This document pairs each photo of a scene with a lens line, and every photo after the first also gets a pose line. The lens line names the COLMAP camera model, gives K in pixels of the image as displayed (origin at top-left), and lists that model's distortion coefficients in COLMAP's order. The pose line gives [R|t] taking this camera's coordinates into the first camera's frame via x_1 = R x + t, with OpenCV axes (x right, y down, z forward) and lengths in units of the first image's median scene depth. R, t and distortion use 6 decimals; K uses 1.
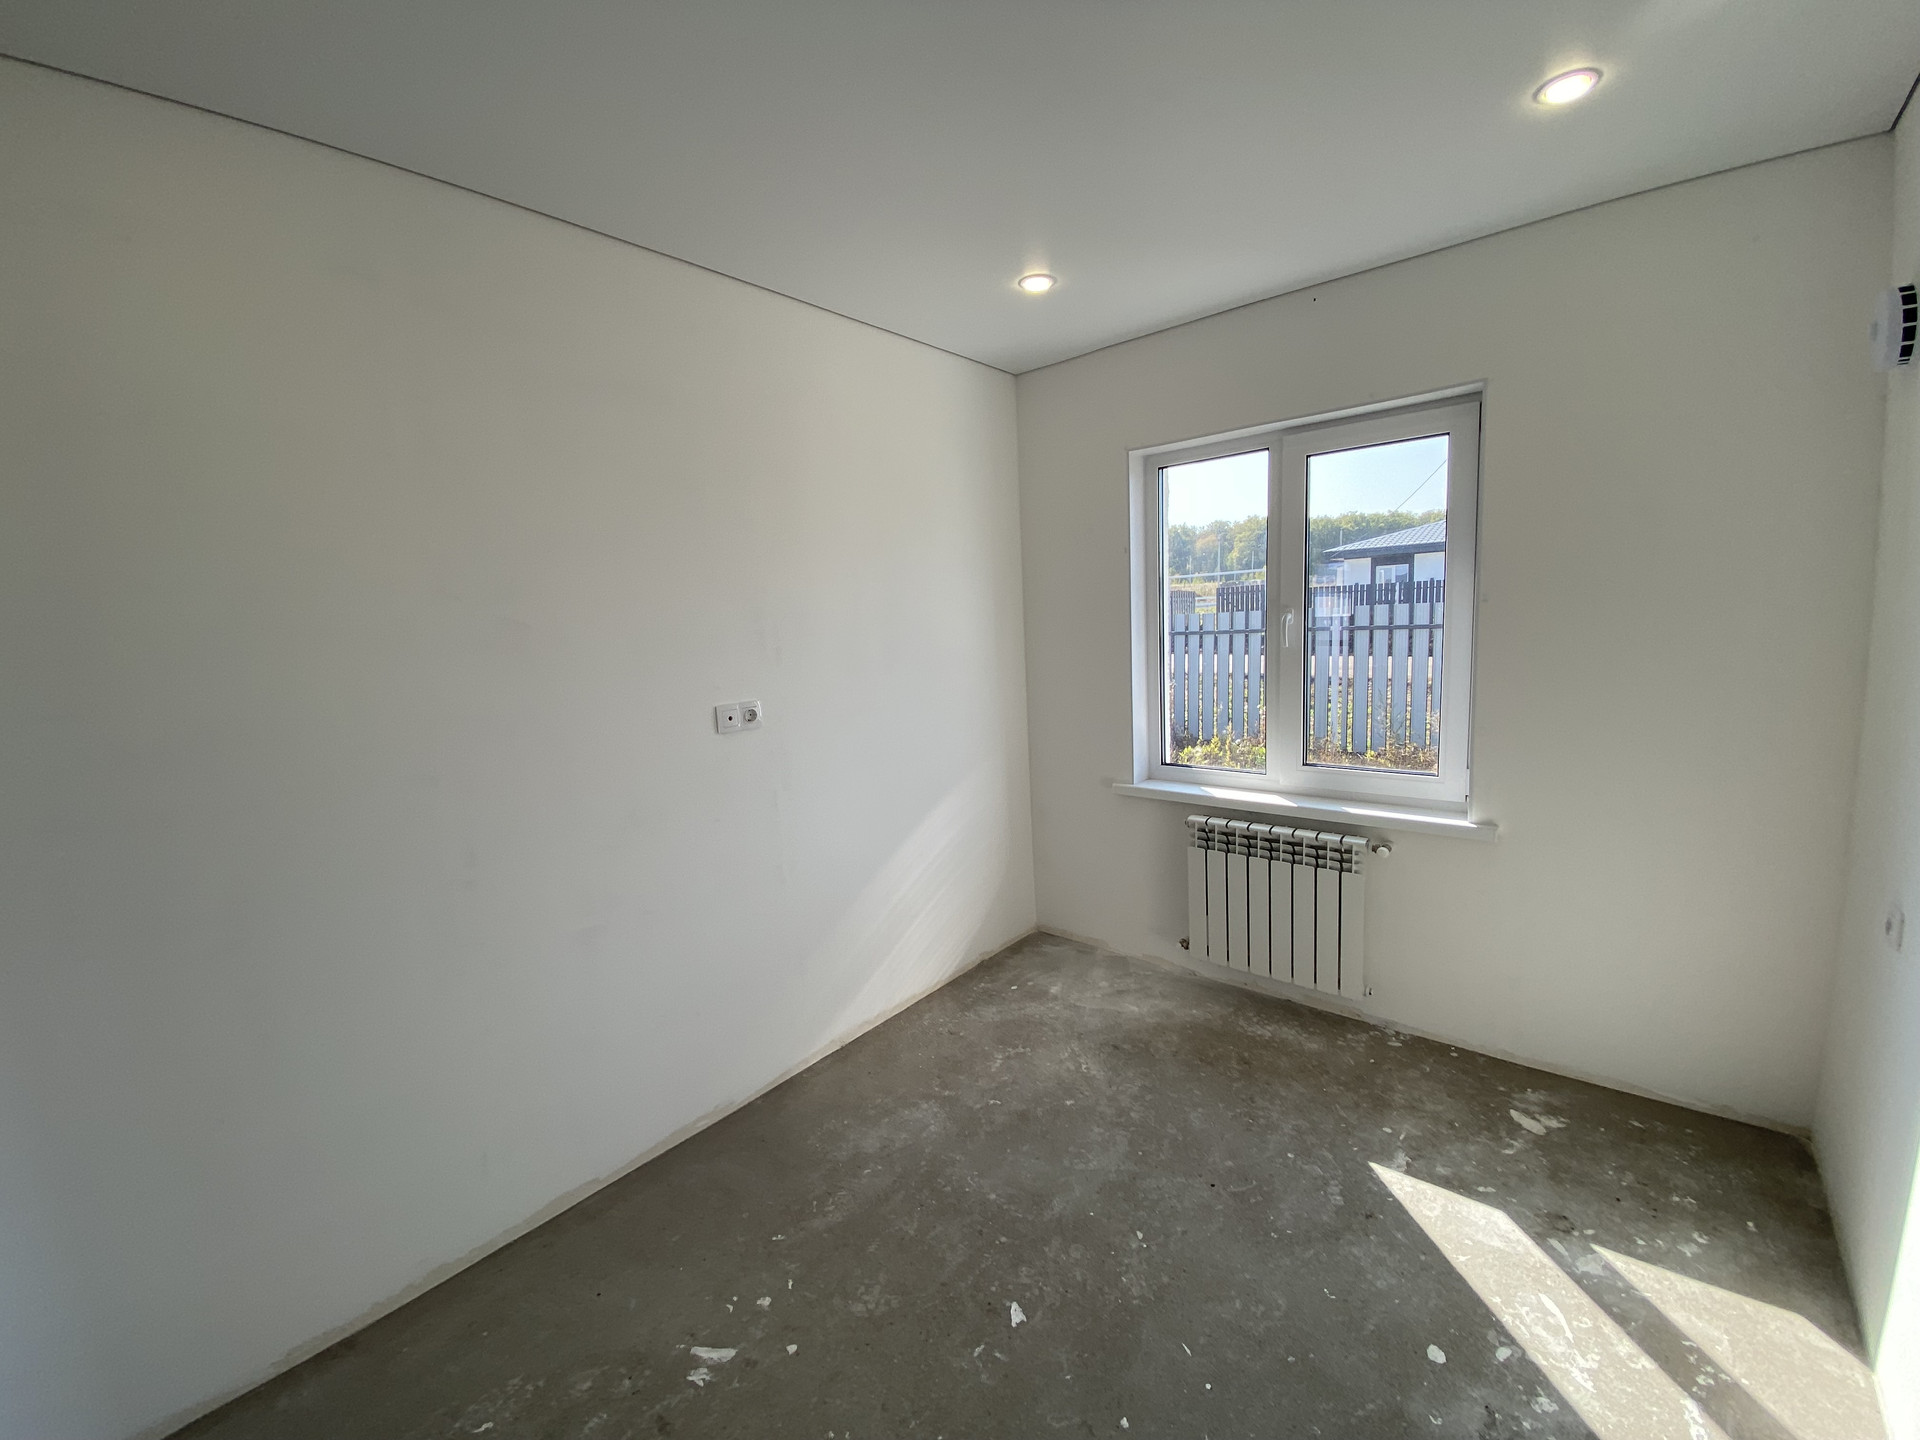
lens RADIAL K [[773.0, 0, 963.3], [0, 773.0, 728.3], [0, 0, 1]] dist [0.013051, -0.015807]
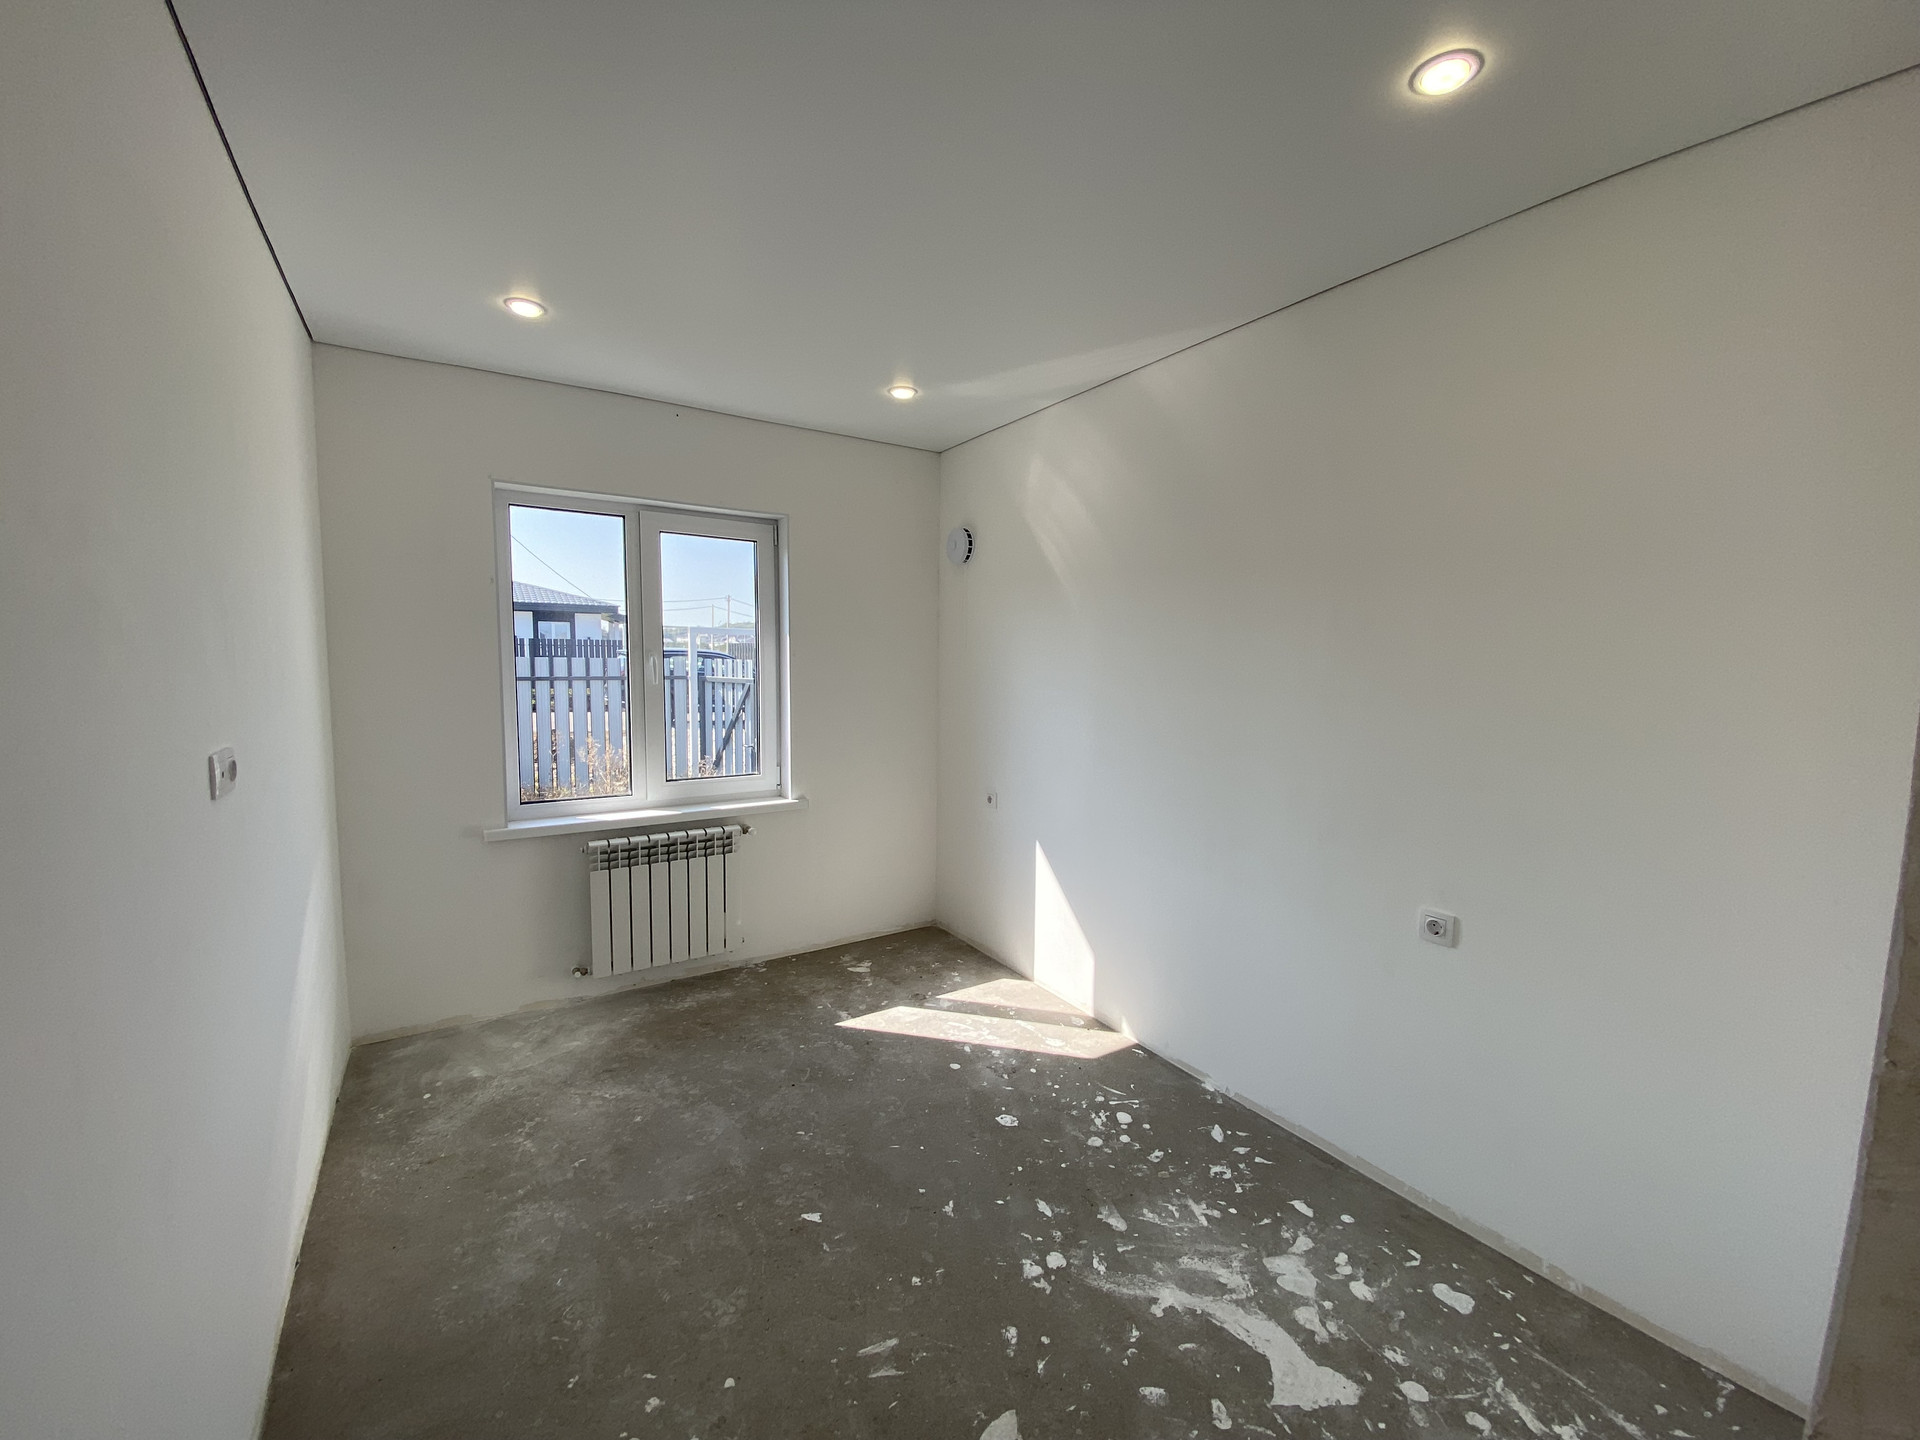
lens RADIAL K [[773.0, 0, 937.8], [0, 773.0, 727.1], [0, 0, 1]] dist [0.013051, -0.015807]
pose [[0.313636, -0.038590, 0.948759, -0.705255], [0.122351, 0.992487, -0.000077, 0.018980], [-0.941628, 0.116106, 0.316002, 0.249973]]
